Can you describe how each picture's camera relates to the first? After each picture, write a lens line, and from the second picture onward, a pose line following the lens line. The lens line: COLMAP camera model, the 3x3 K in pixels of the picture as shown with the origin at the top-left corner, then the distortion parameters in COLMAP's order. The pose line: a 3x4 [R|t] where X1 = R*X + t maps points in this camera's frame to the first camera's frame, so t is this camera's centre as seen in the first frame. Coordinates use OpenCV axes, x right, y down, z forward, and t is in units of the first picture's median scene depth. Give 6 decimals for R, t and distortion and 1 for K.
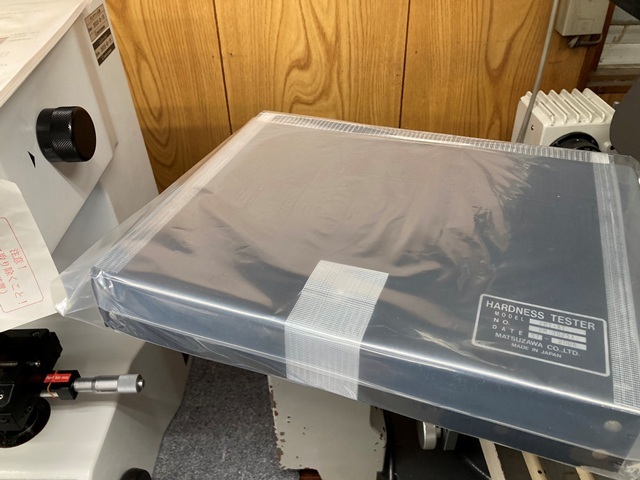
lens RADIAL K [[528.8, 0, 318.8], [0, 528.8, 236.9], [0, 0, 1]] dist [0.007718, -0.010719]
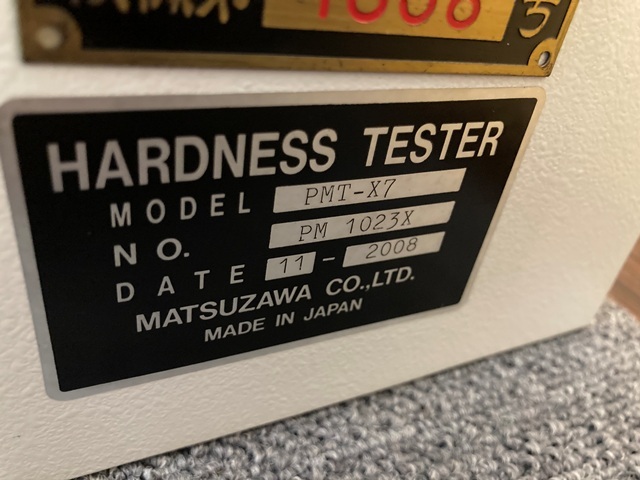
lens RADIAL K [[528.8, 0, 319.6], [0, 528.8, 240.0], [0, 0, 1]] dist [0.007718, -0.010719]
pose [[0.661317, -0.285286, 0.693737, 0.254133], [0.265954, 0.953946, 0.138766, 0.148605], [-0.701376, 0.092734, 0.706734, 0.832423]]
